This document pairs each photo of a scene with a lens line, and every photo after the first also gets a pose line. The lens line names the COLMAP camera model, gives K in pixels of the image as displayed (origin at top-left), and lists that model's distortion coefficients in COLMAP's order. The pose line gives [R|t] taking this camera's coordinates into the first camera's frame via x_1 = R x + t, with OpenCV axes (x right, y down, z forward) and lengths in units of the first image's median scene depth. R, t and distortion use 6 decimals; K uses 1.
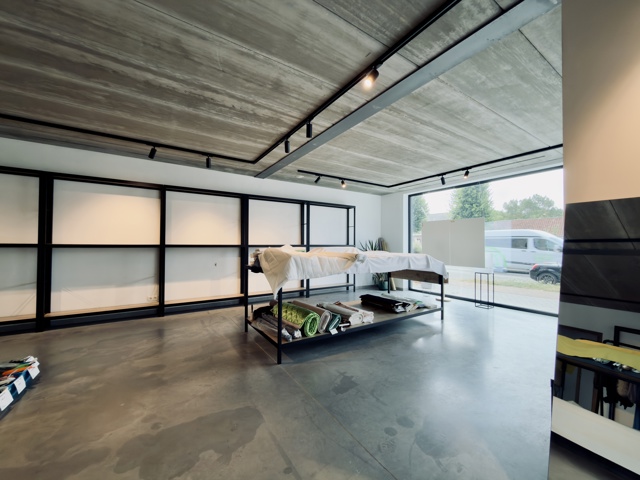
lens RADIAL K [[210.3, 0, 320.0], [0, 210.3, 240.0], [0, 0, 1]] dist [-0.000196, -0.000048]
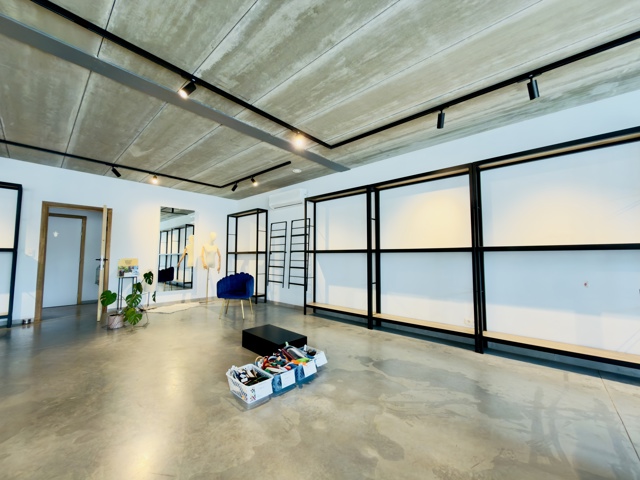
lens RADIAL K [[257.5, 0, 320.0], [0, 257.5, 240.0], [0, 0, 1]] dist [0.007360, -0.000181]
pose [[0.238543, -0.068742, -0.968696, -0.065732], [0.034496, 0.997462, -0.062289, 0.051038], [0.970519, -0.018557, 0.240308, 0.442072]]
